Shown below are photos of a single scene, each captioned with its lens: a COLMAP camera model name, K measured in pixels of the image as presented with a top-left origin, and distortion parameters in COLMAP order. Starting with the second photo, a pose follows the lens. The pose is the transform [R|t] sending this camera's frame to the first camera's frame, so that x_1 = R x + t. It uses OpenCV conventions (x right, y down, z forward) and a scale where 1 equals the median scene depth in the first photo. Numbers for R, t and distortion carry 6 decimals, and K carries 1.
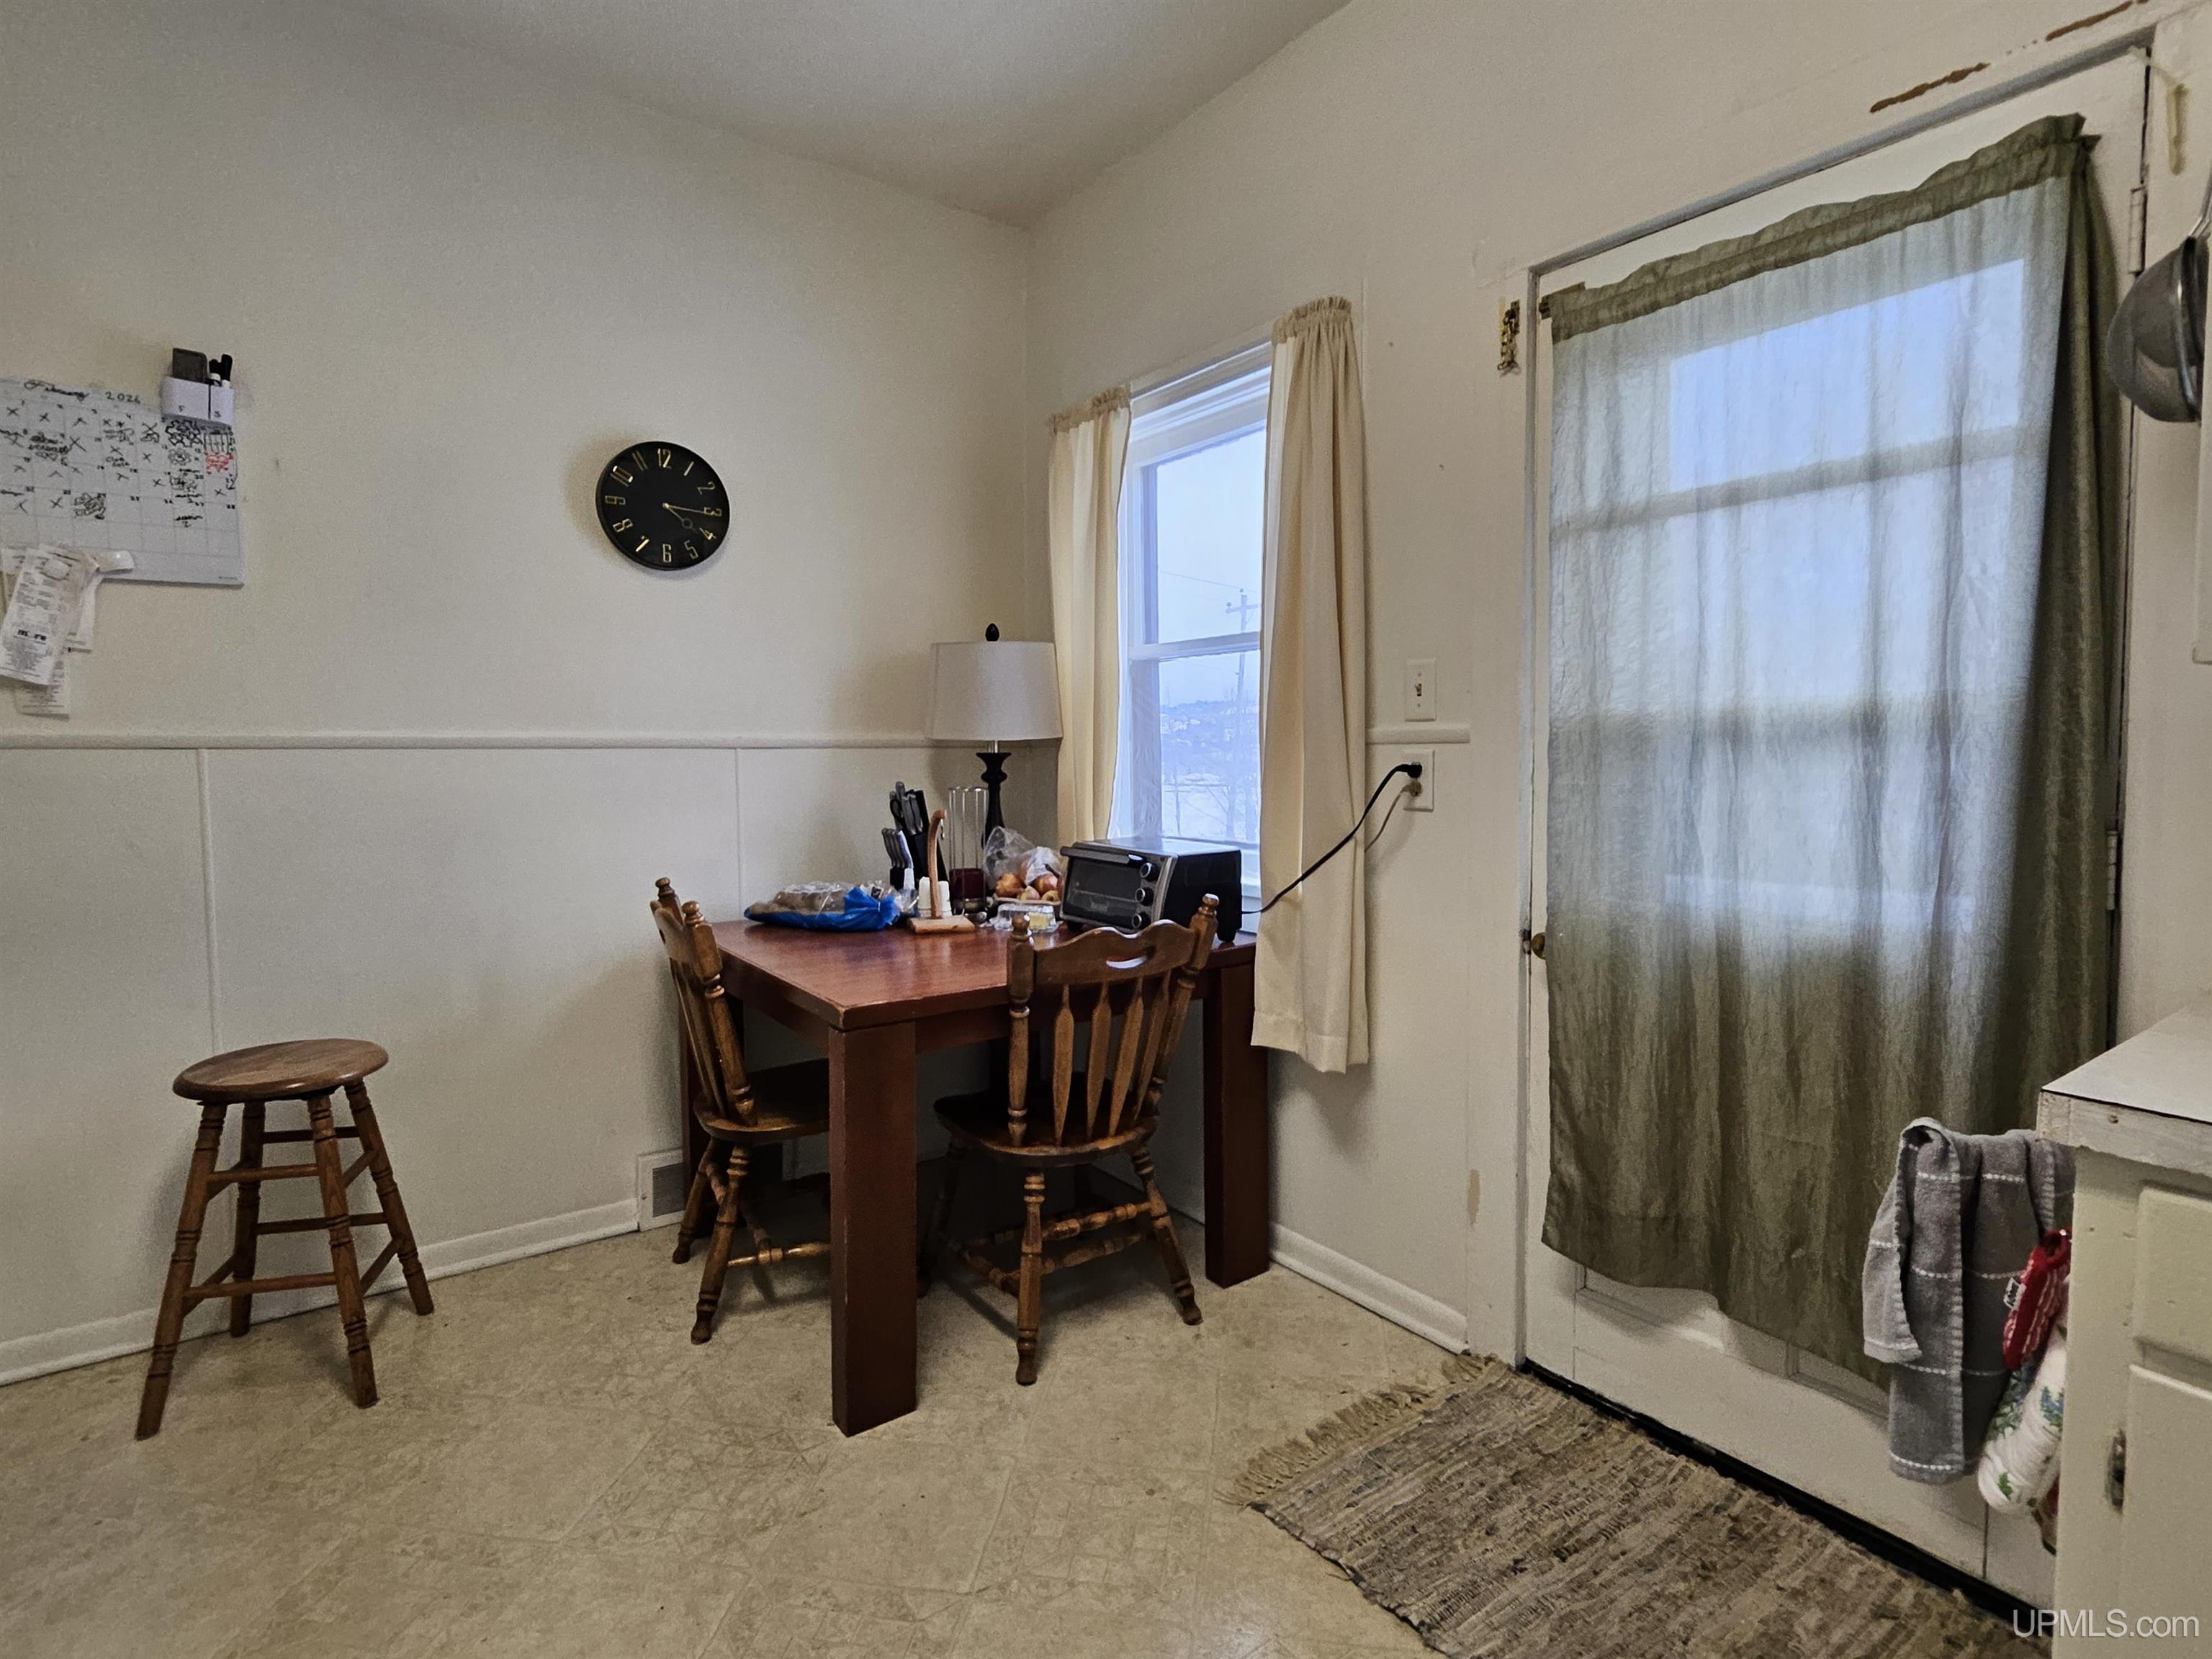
lens RADIAL K [[1115.3, 0, 1108.5], [0, 1115.3, 818.5], [0, 0, 1]] dist [0.003892, 0.000576]
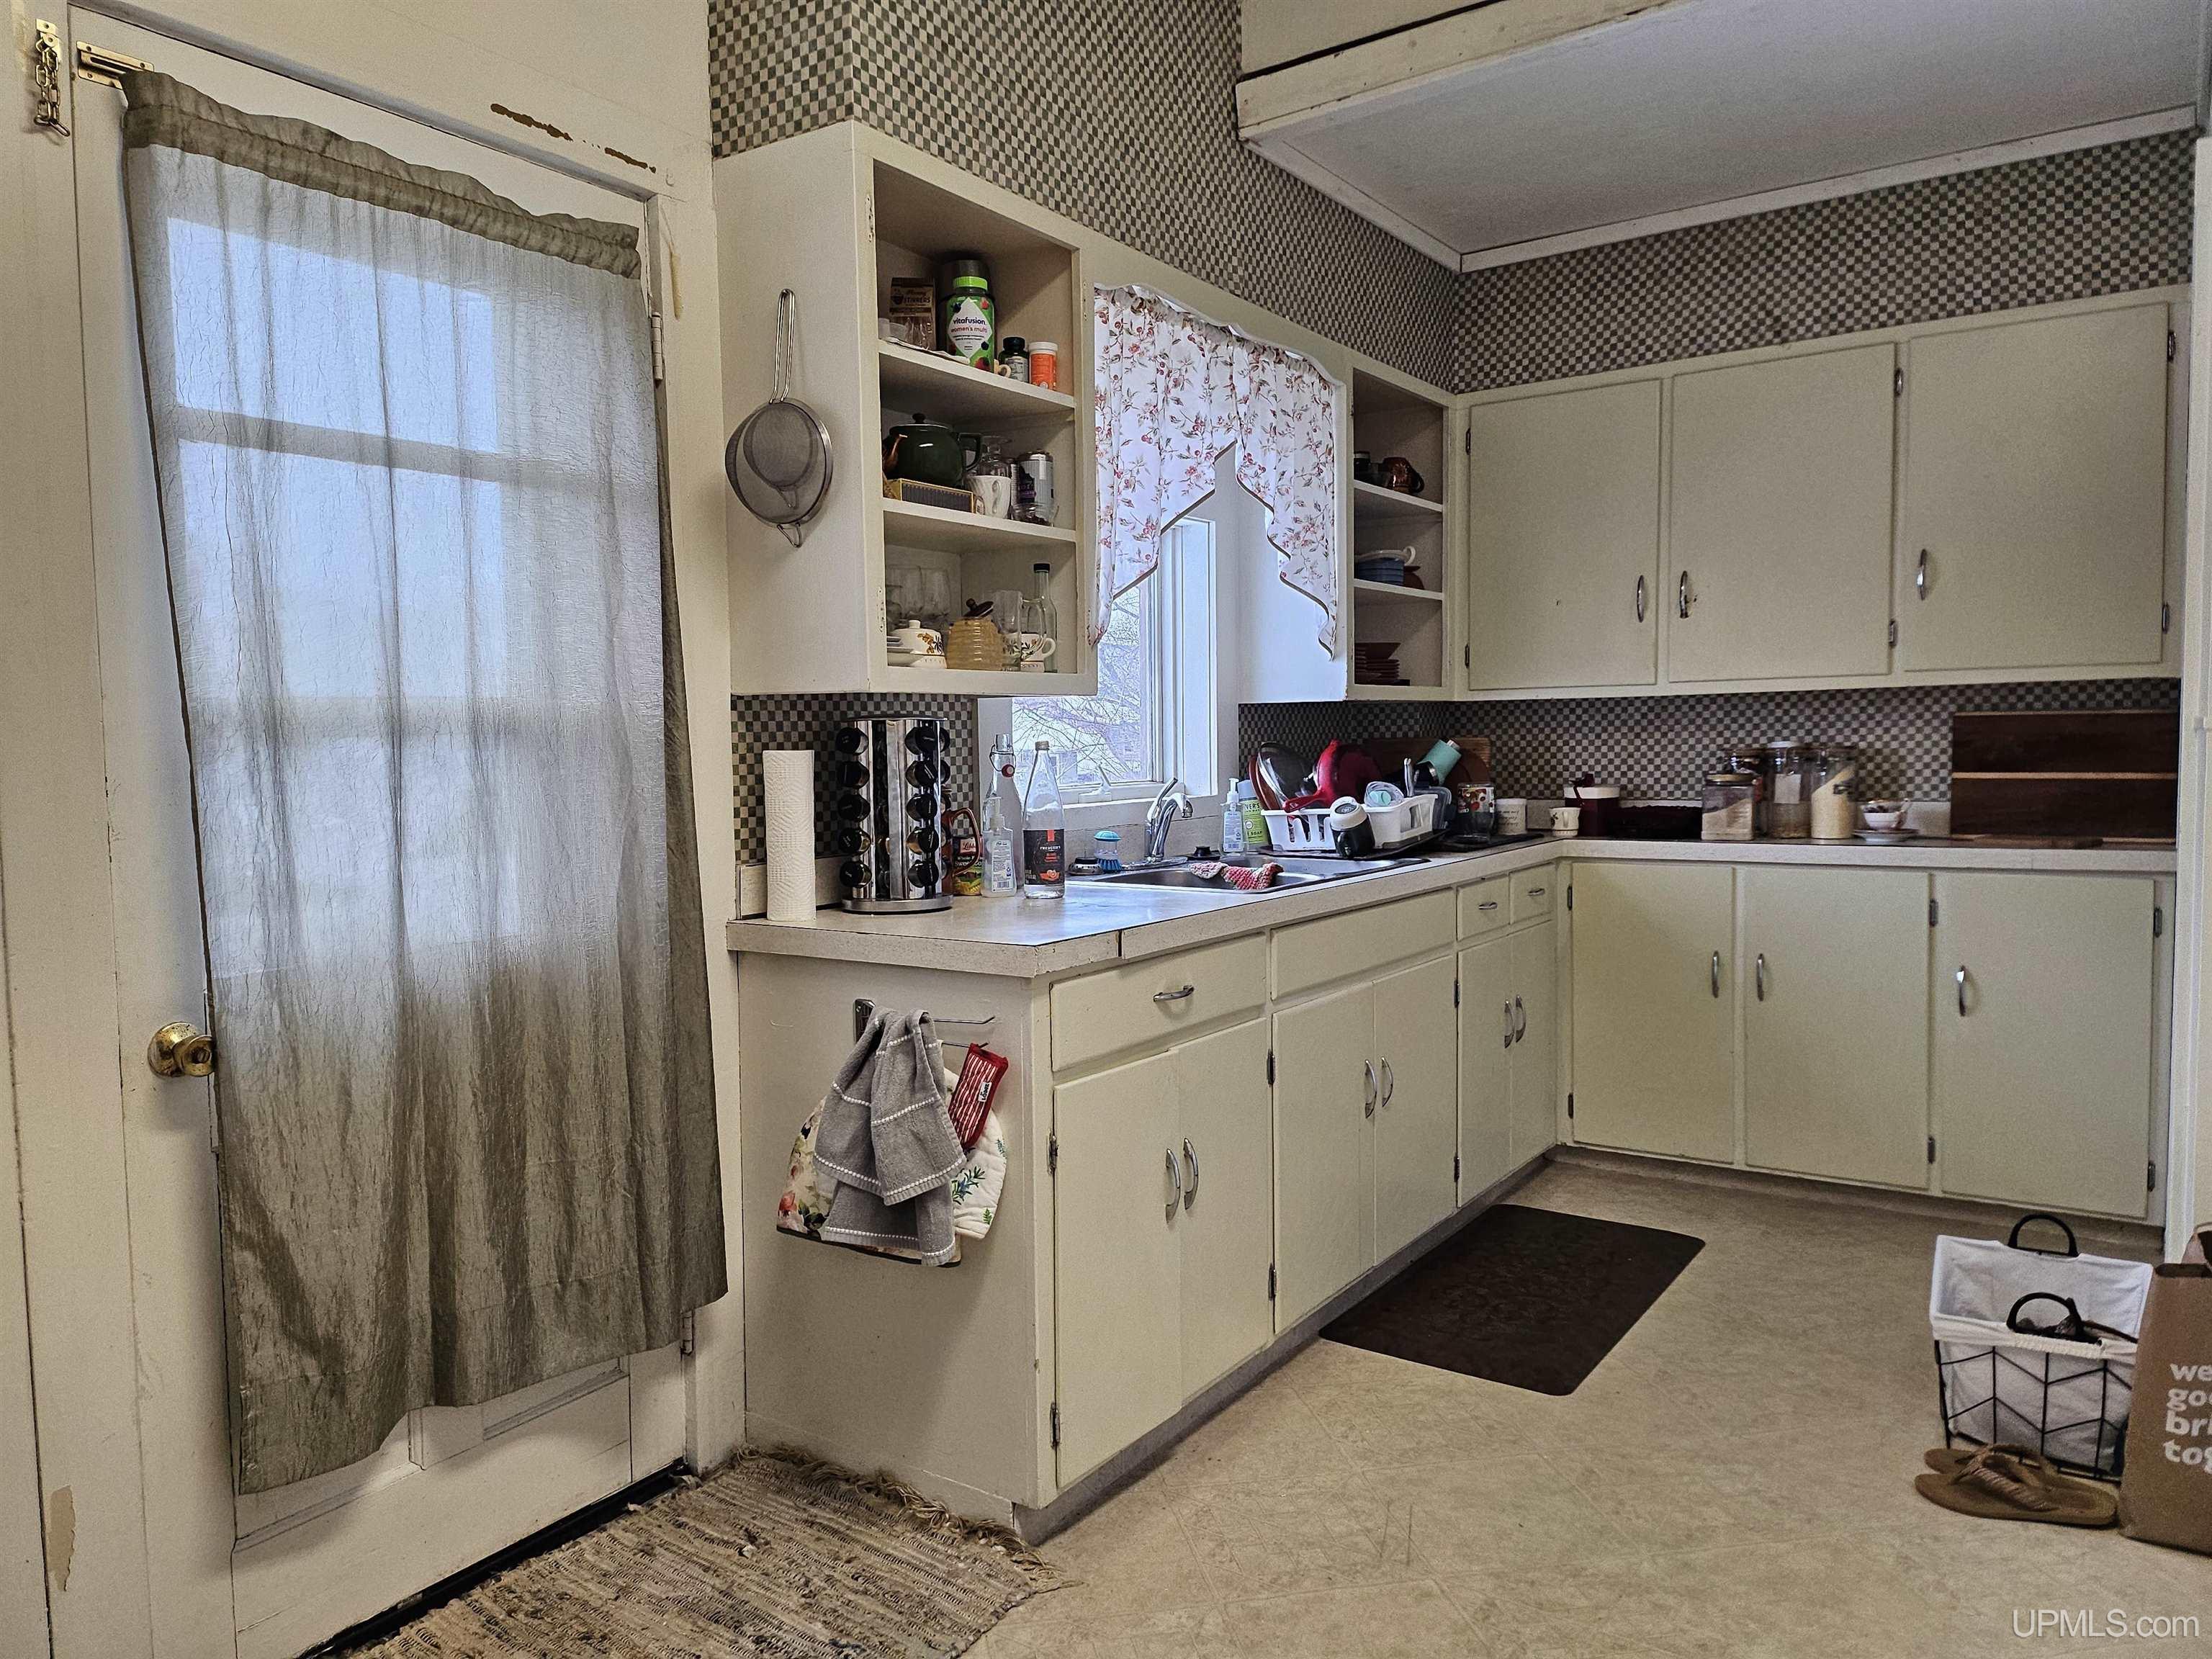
lens RADIAL K [[1565.1, 0, 1106.0], [0, 1565.1, 829.5], [0, 0, 1]] dist [0.089742, -0.094076]
pose [[-0.340517, -0.046811, 0.939072, -0.609881], [0.078094, 0.993901, 0.077862, -0.045439], [-0.936990, 0.099849, -0.334784, 0.726098]]
